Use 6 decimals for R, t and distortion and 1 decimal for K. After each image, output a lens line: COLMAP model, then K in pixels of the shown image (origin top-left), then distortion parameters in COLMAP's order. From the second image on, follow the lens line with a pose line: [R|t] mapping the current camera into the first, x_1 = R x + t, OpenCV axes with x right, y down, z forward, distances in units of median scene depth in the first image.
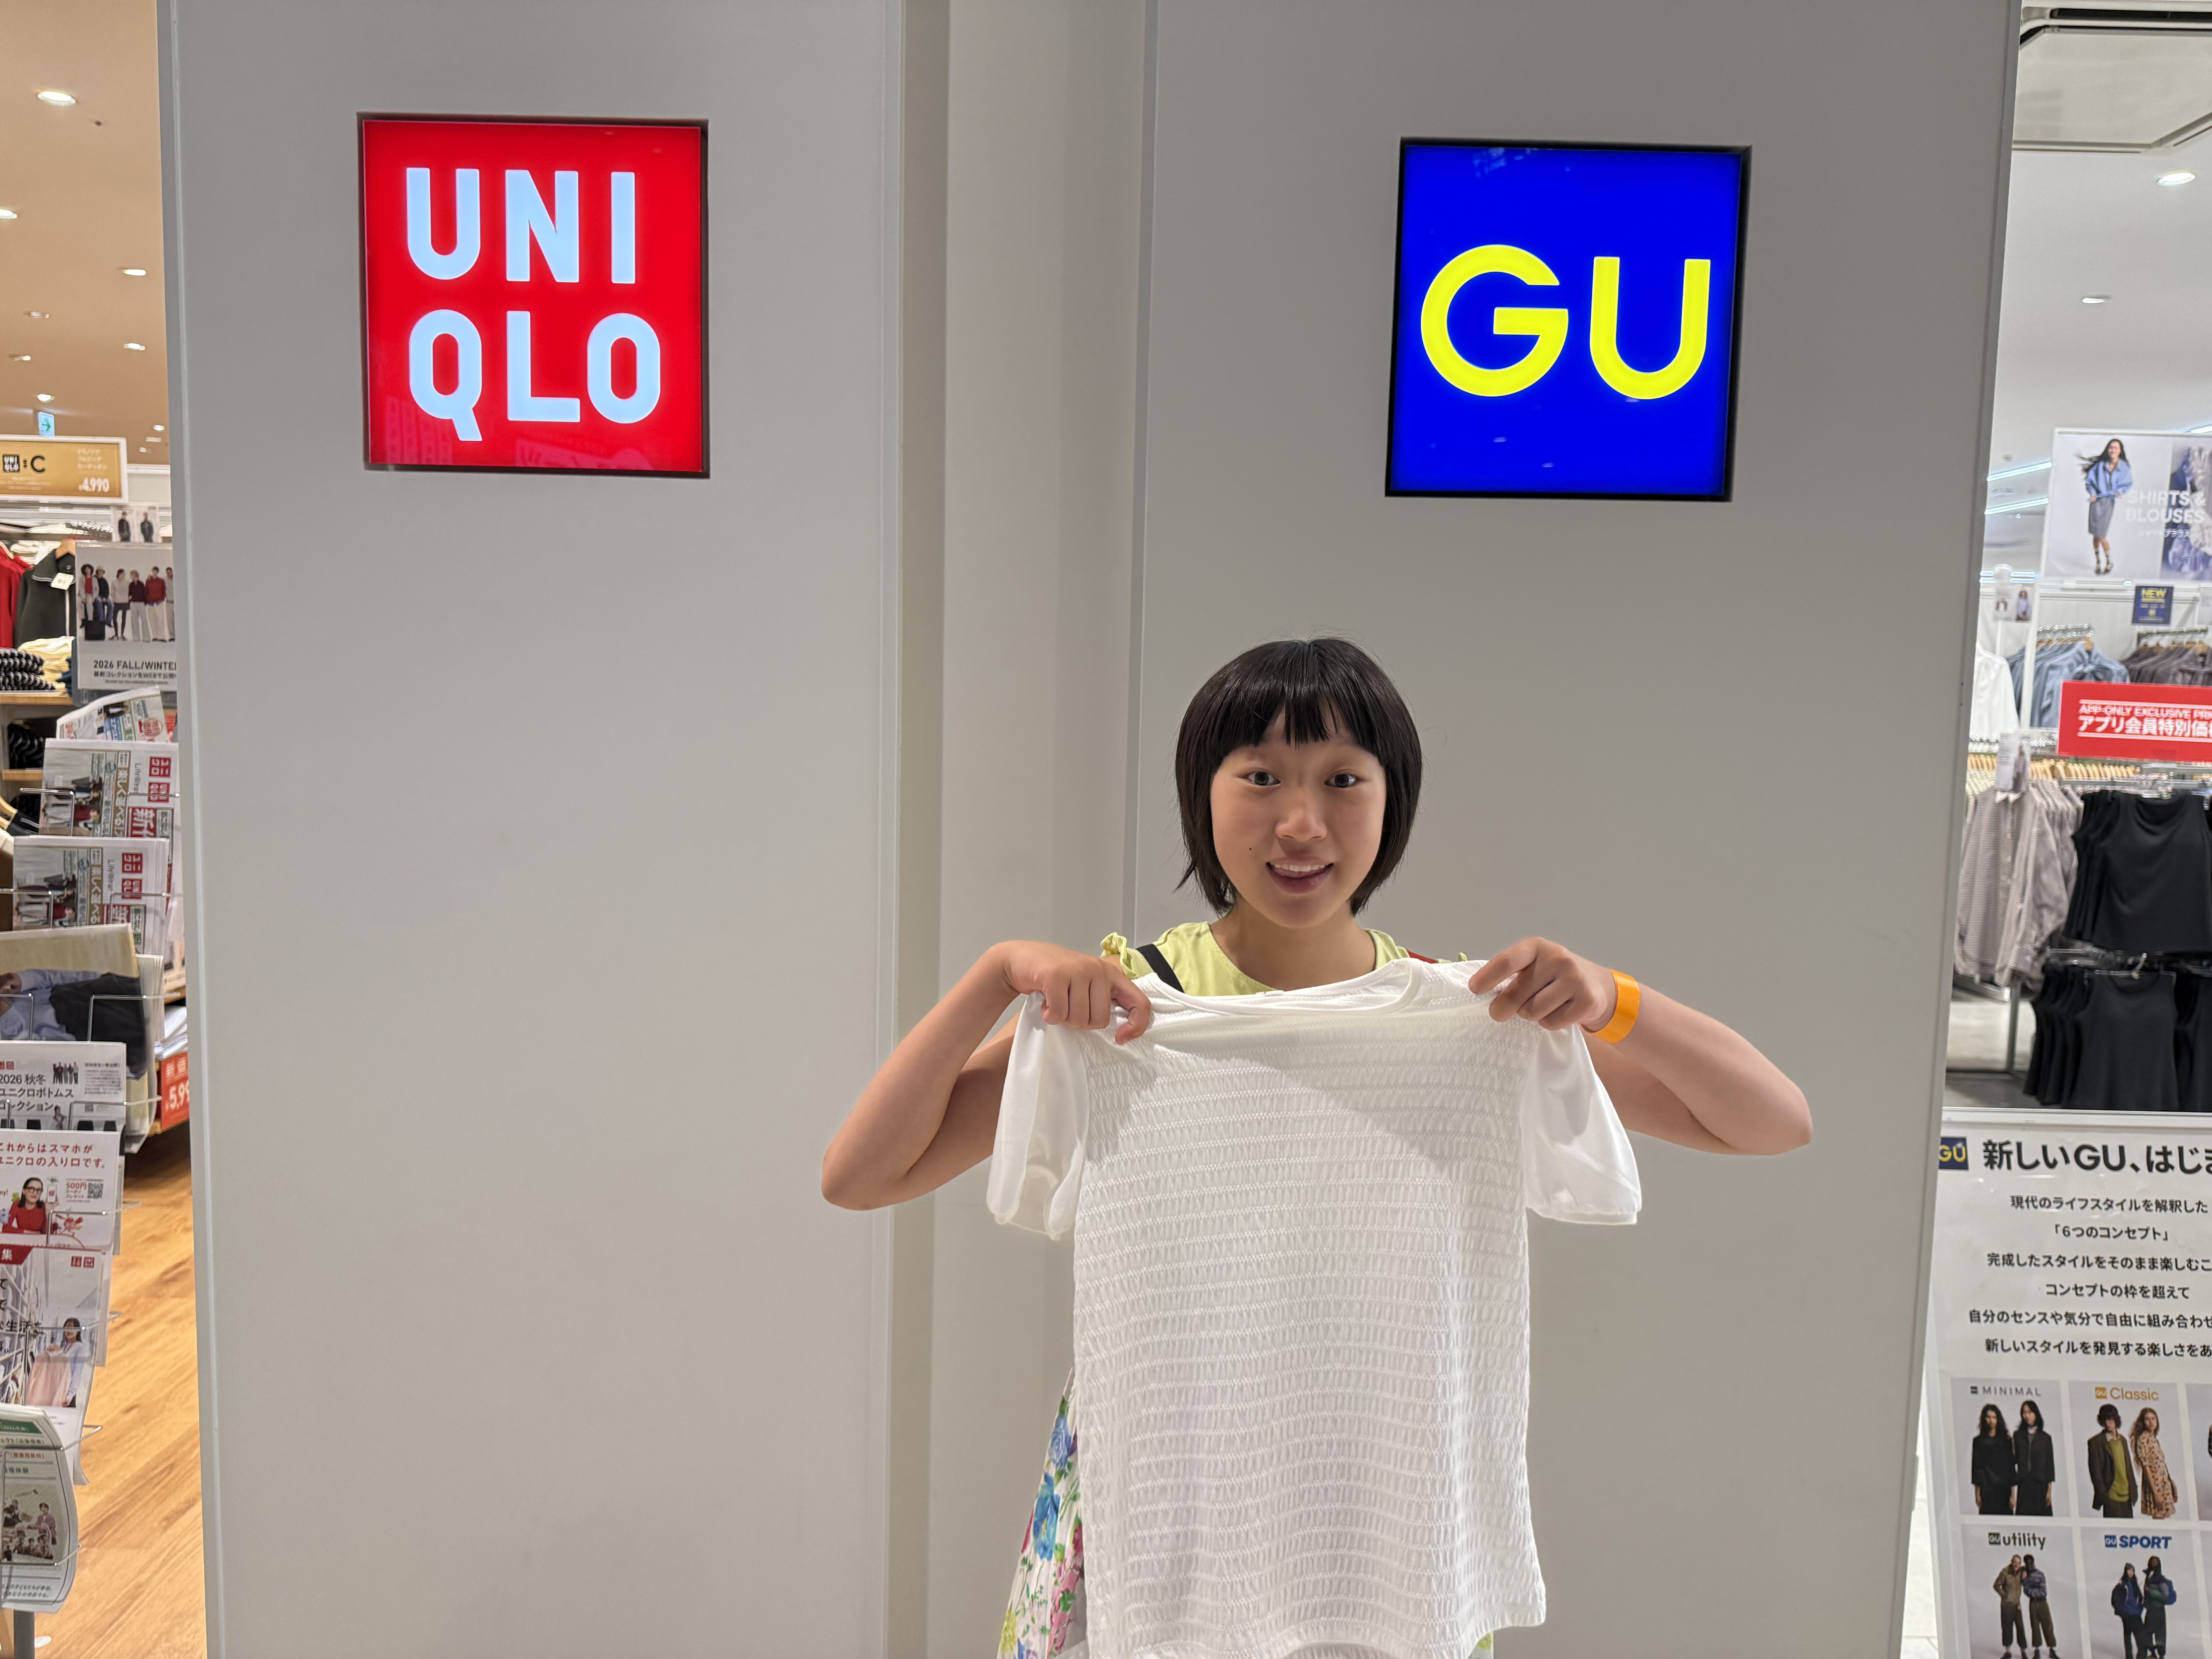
lens RADIAL K [[1564.7, 0, 1105.8], [0, 1564.7, 835.7], [0, 0, 1]] dist [0.010173, -0.010004]
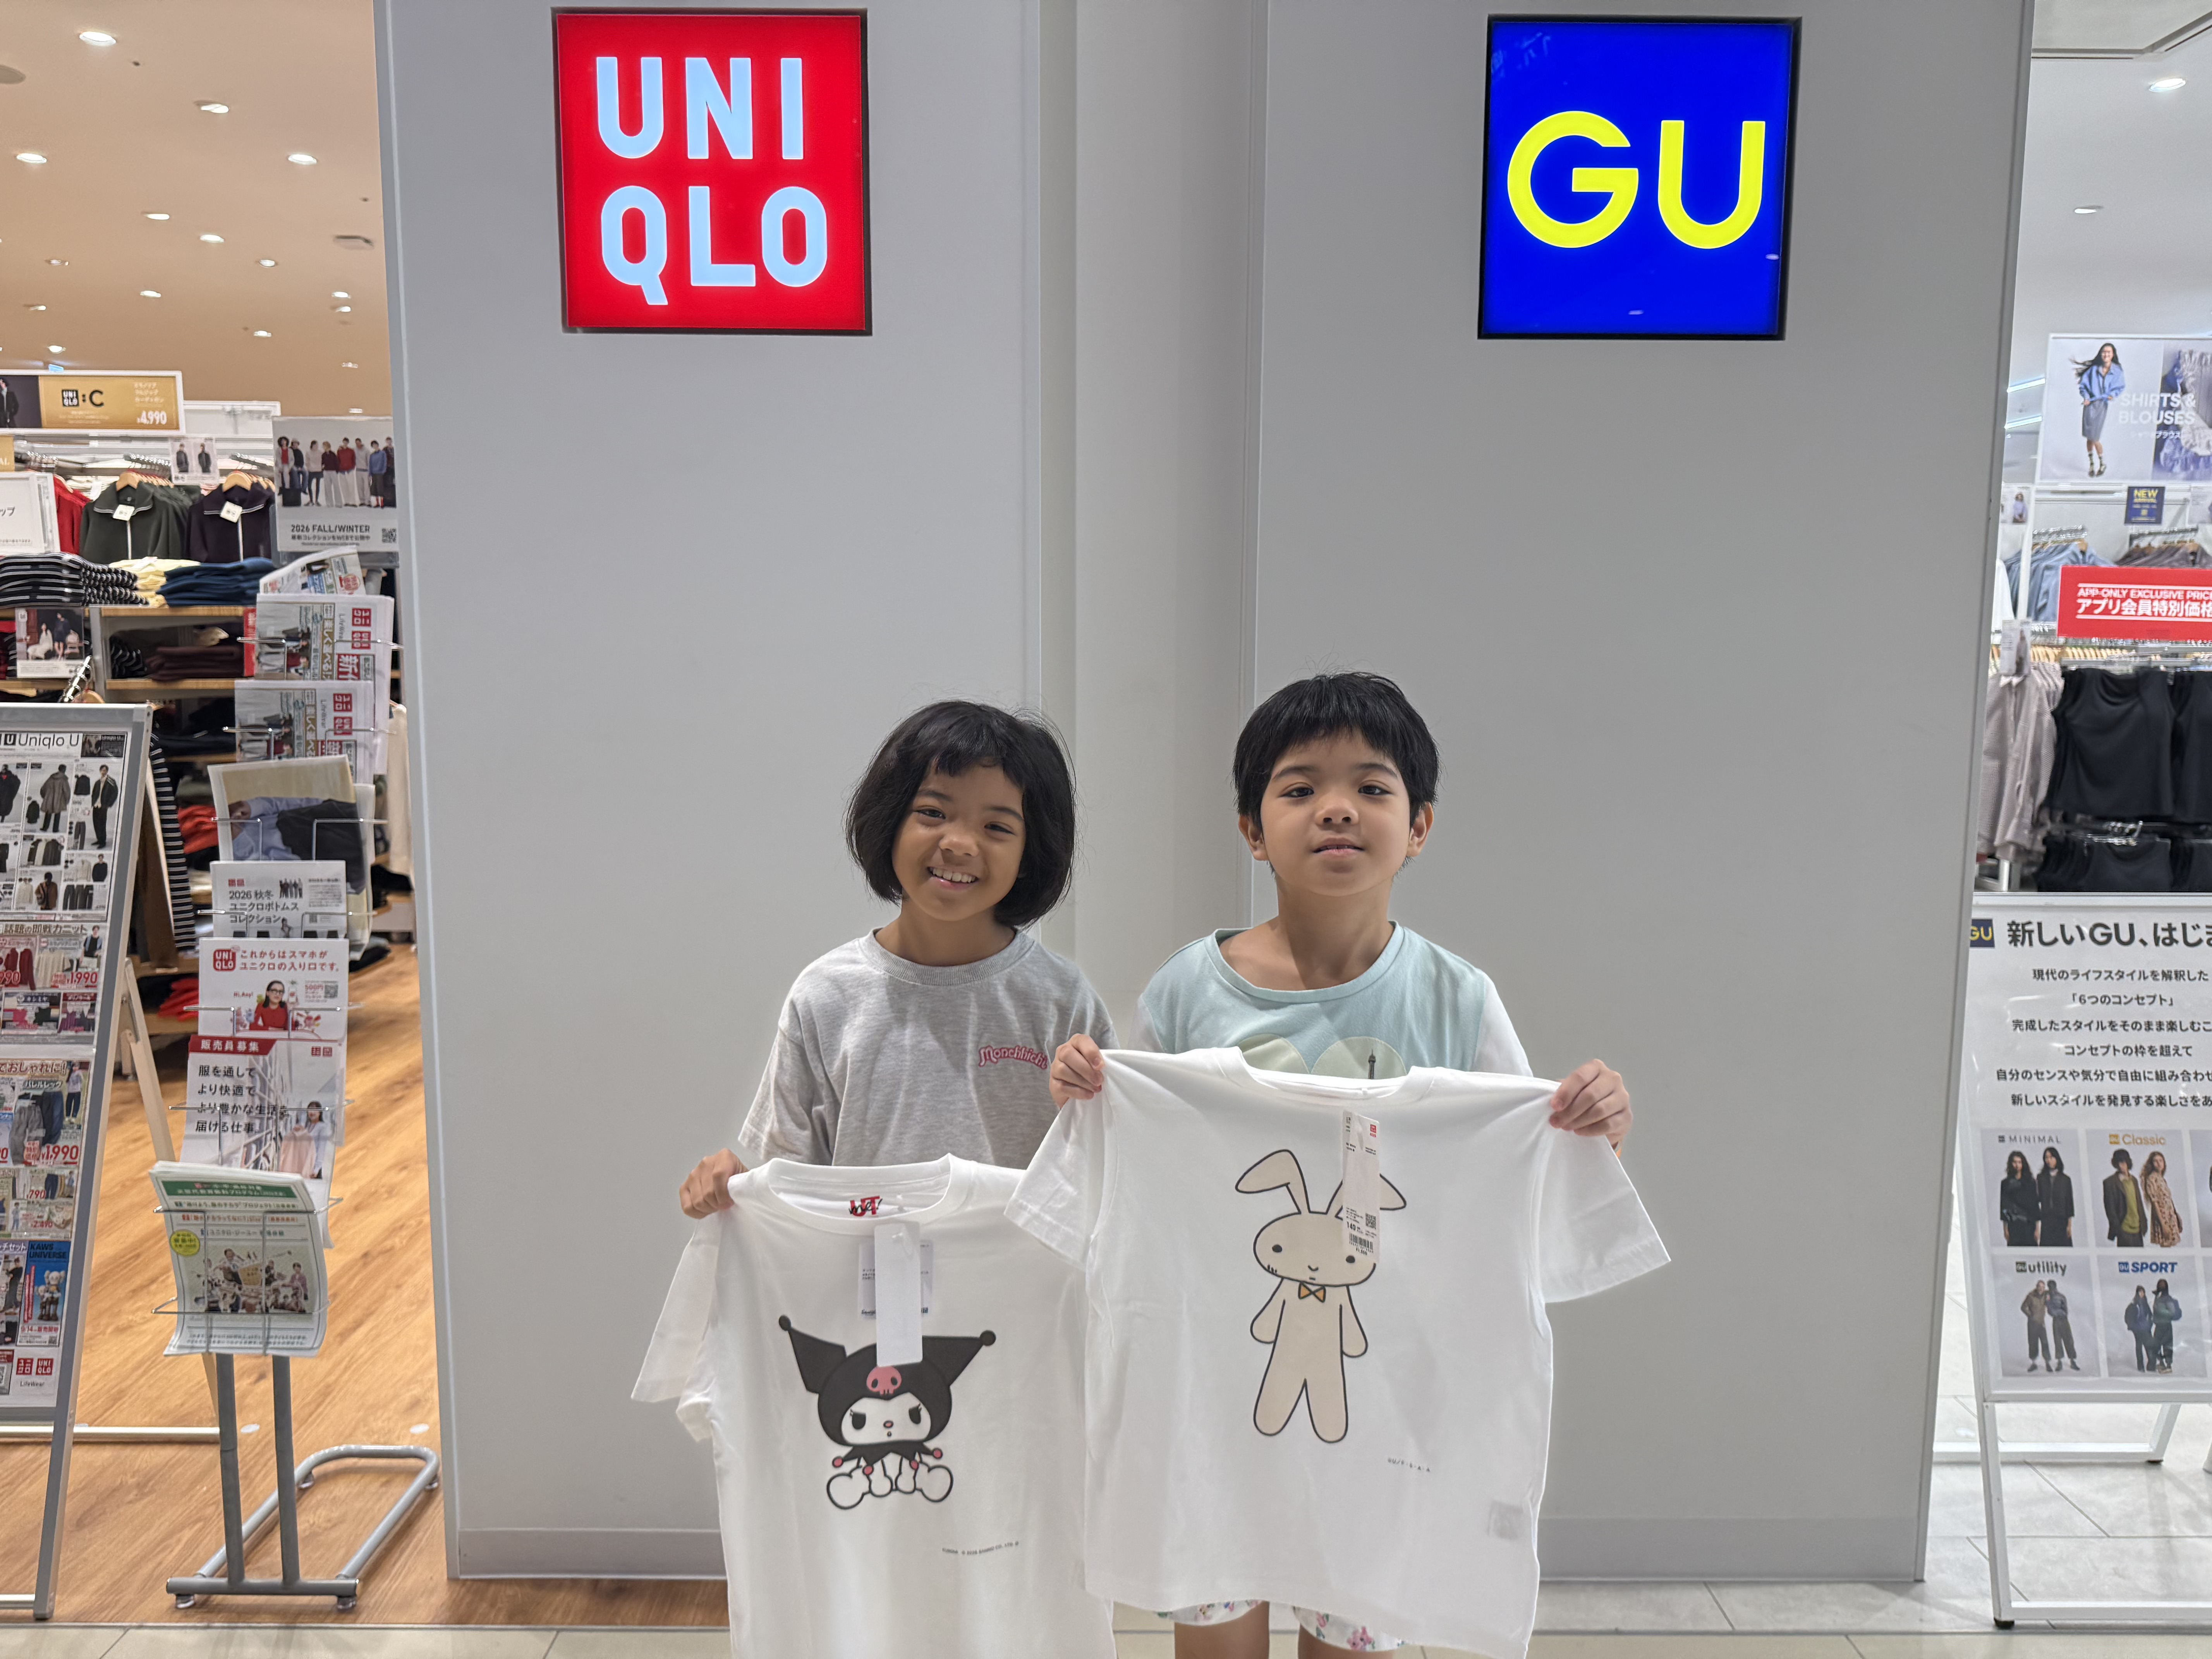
lens RADIAL K [[1564.7, 0, 1106.3], [0, 1564.7, 822.4], [0, 0, 1]] dist [0.010173, -0.010004]
pose [[0.999802, -0.019148, 0.005453, -0.091526], [0.019015, 0.999541, 0.023568, 0.089117], [-0.005901, -0.023460, 0.999707, -0.116758]]
